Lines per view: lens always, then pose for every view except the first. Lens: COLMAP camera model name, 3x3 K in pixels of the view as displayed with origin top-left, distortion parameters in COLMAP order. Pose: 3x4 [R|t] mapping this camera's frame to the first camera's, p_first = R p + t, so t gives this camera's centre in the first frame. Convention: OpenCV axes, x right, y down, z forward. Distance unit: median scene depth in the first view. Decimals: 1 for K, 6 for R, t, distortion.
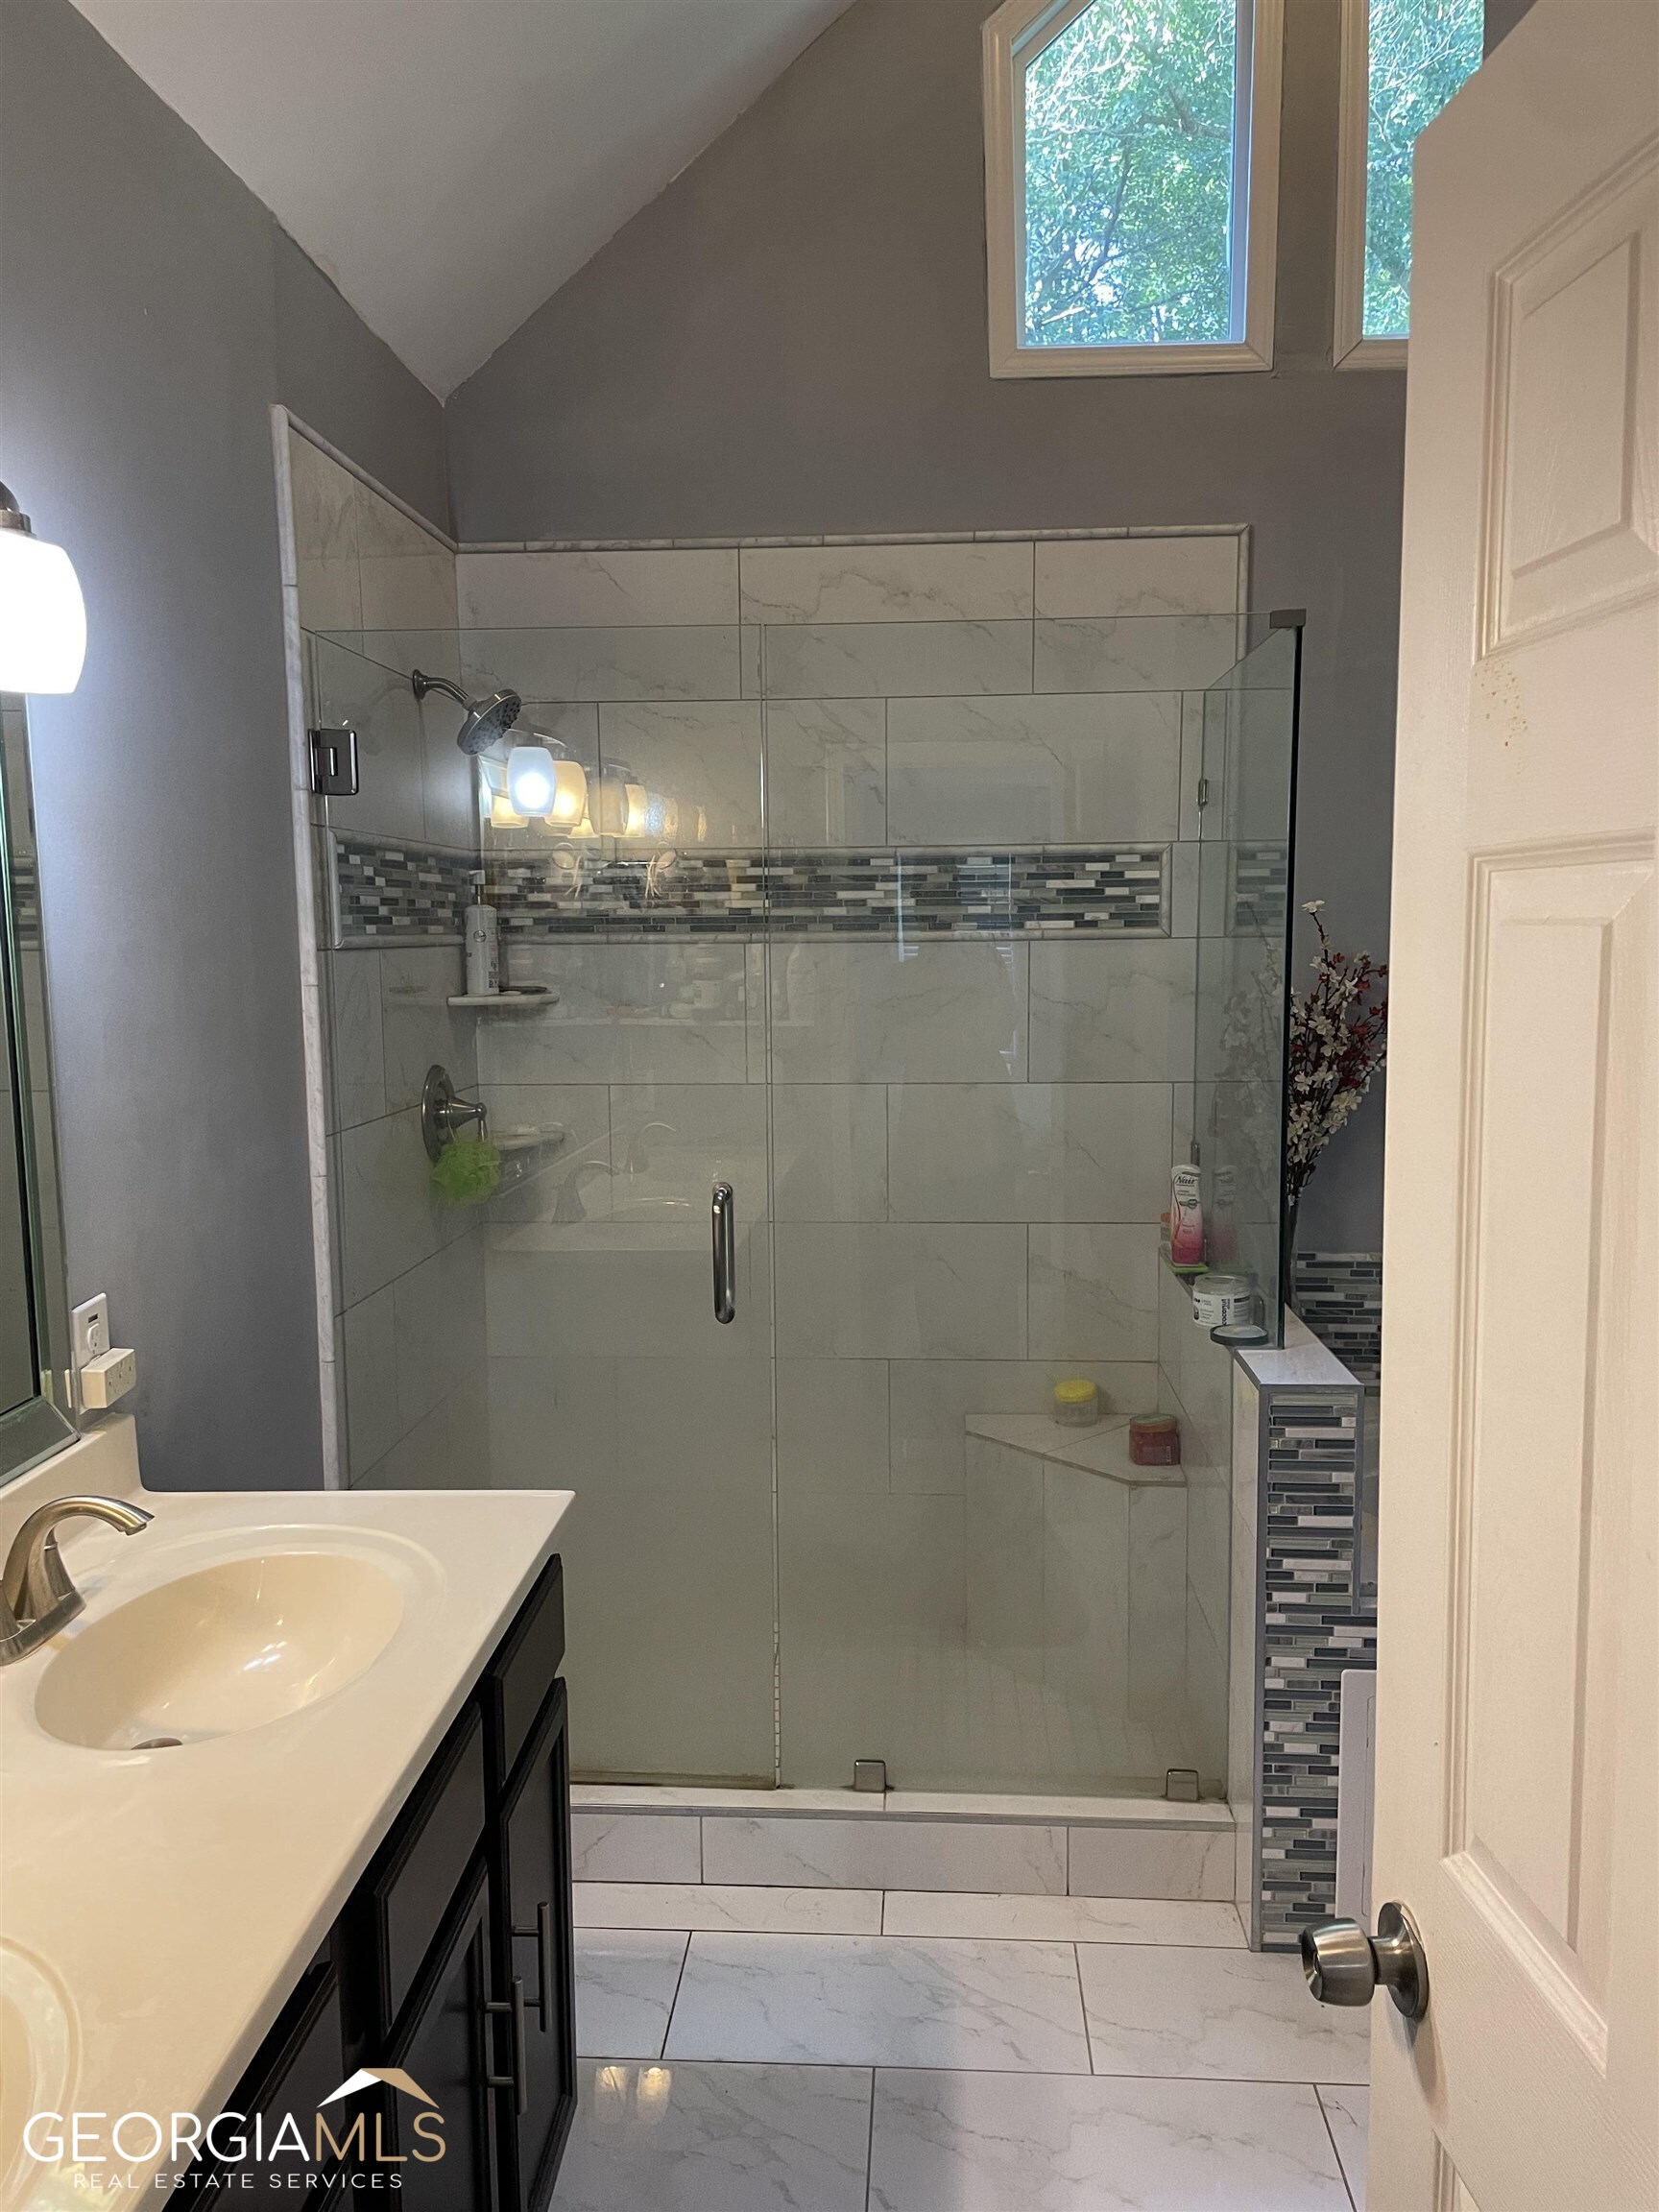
lens RADIAL K [[1685.9, 0, 818.1], [0, 1685.9, 1103.1], [0, 0, 1]] dist [0.100966, -0.130959]
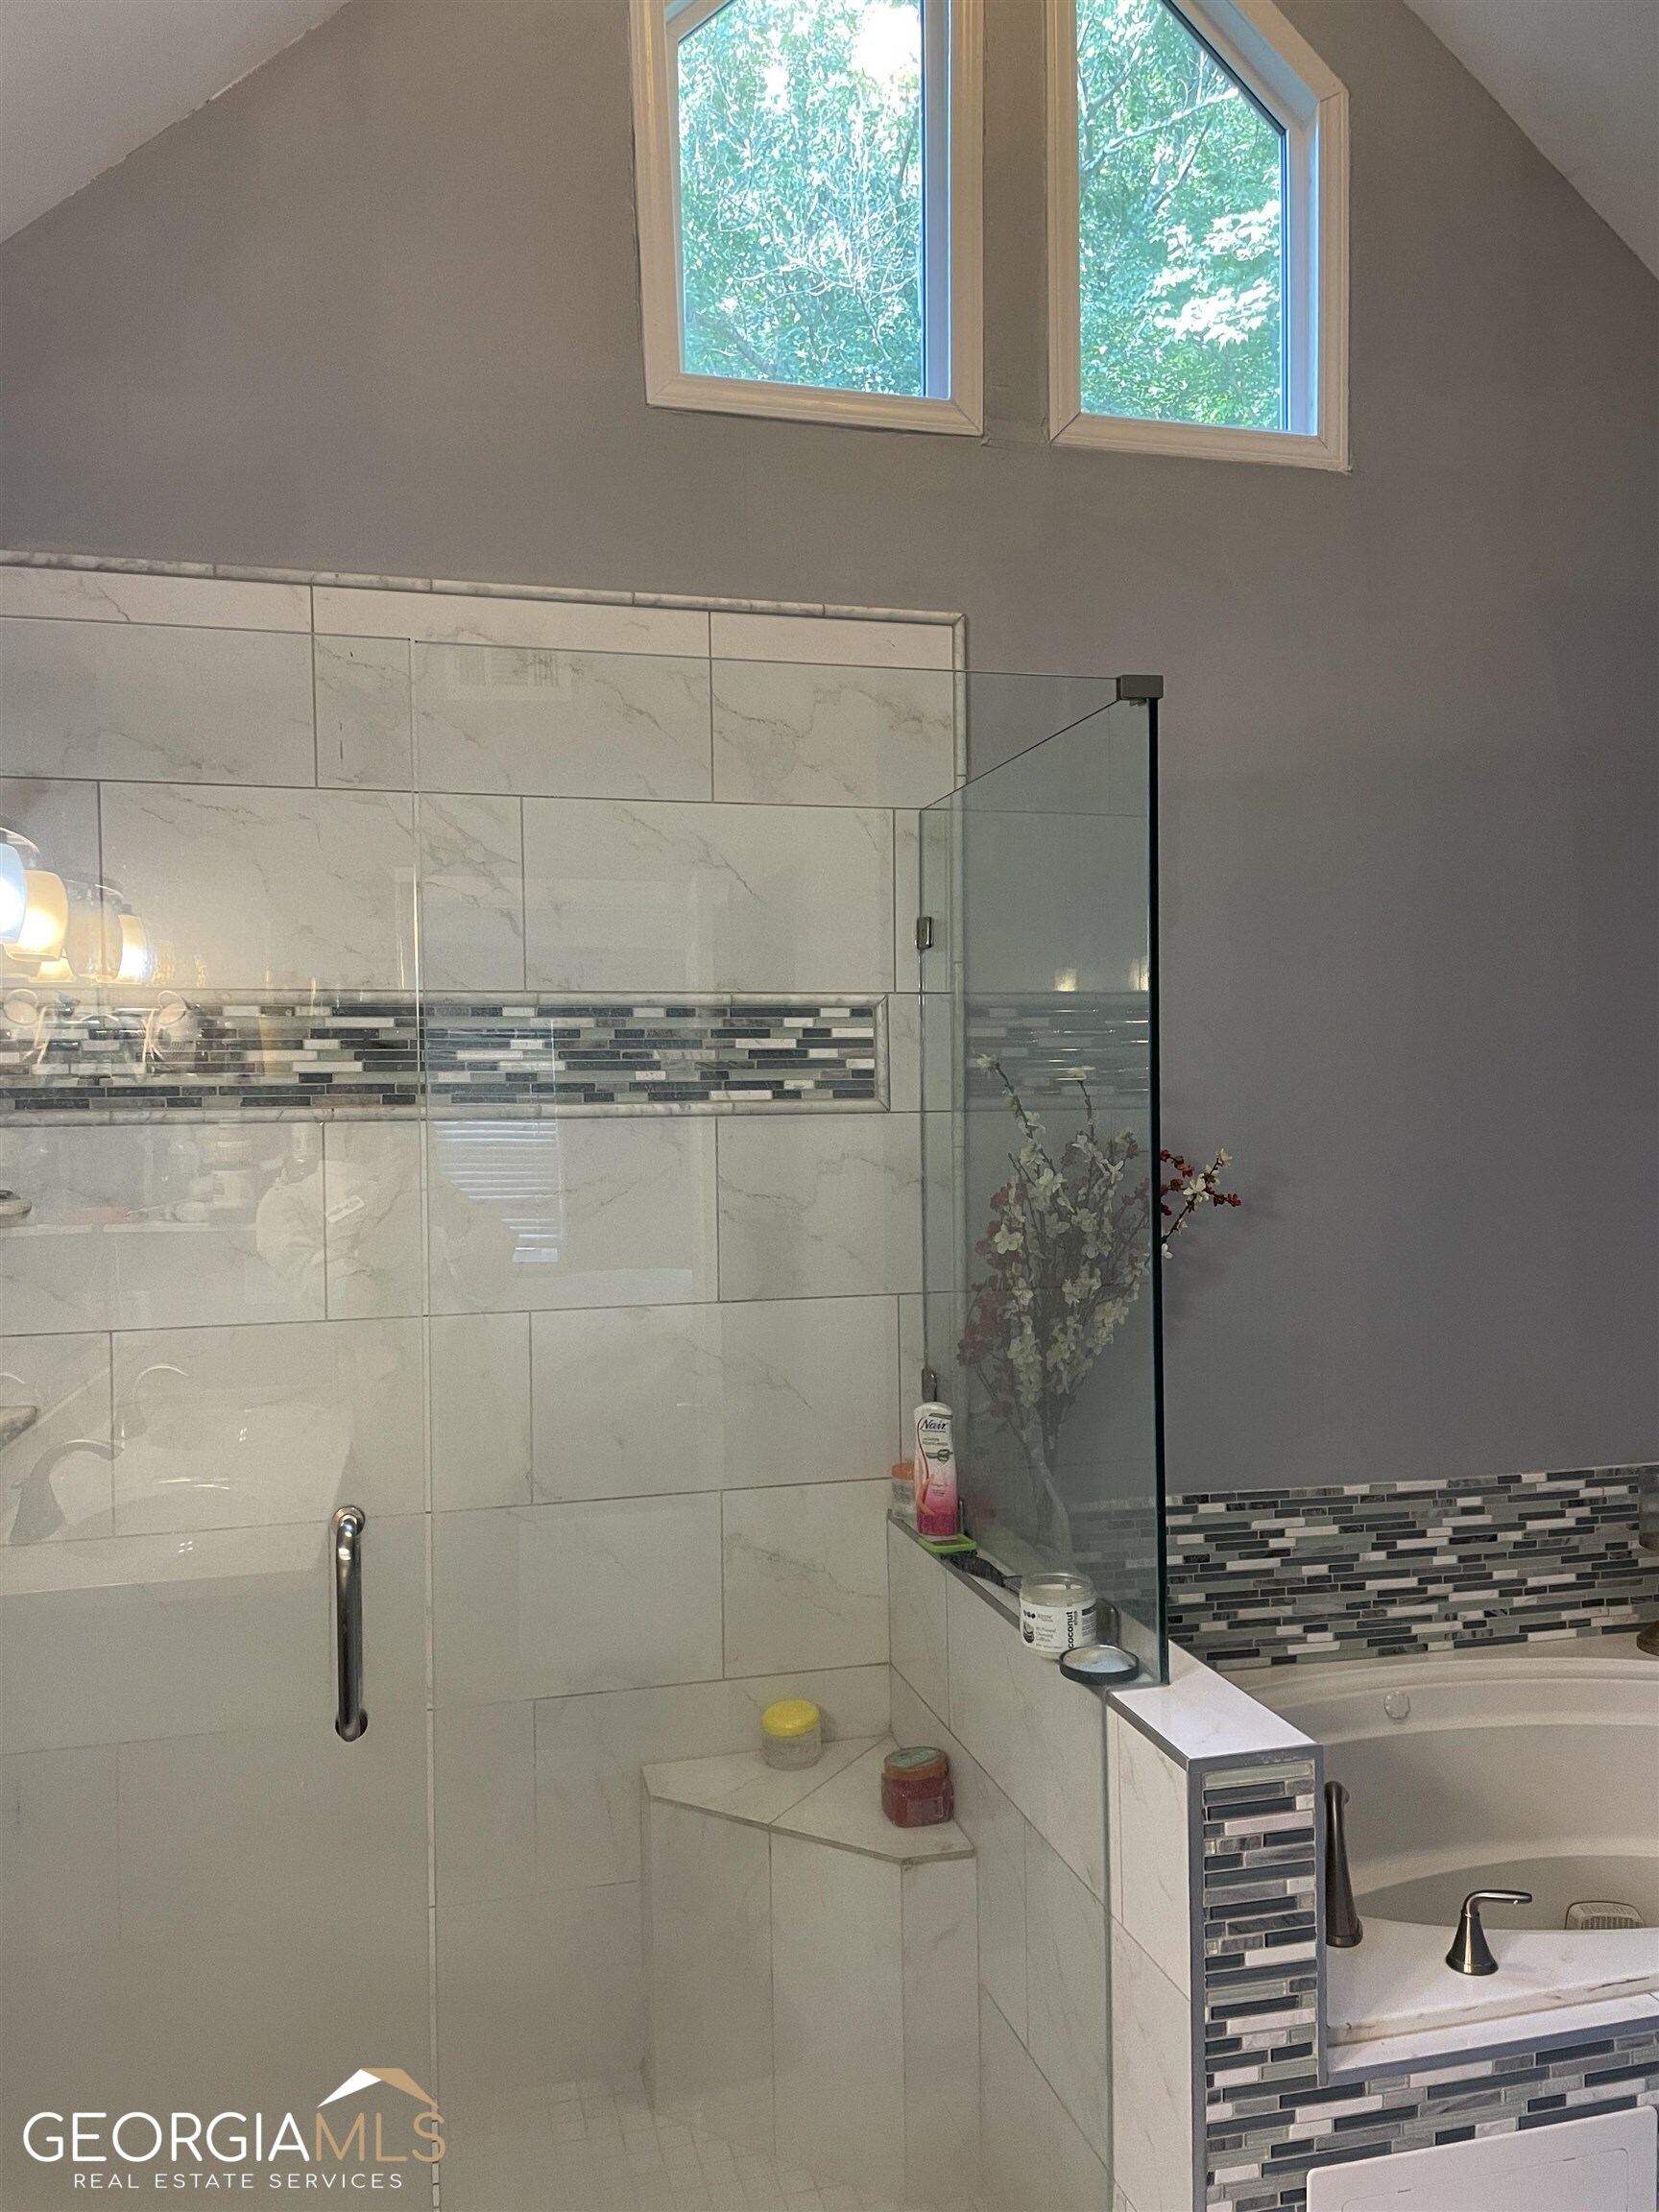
lens RADIAL K [[1685.9, 0, 816.5], [0, 1685.9, 1114.1], [0, 0, 1]] dist [0.100966, -0.130959]
pose [[0.952647, -0.005676, 0.304025, -0.064797], [0.035301, 0.995130, -0.092036, -0.025387], [-0.302022, 0.098410, 0.948208, 0.263294]]
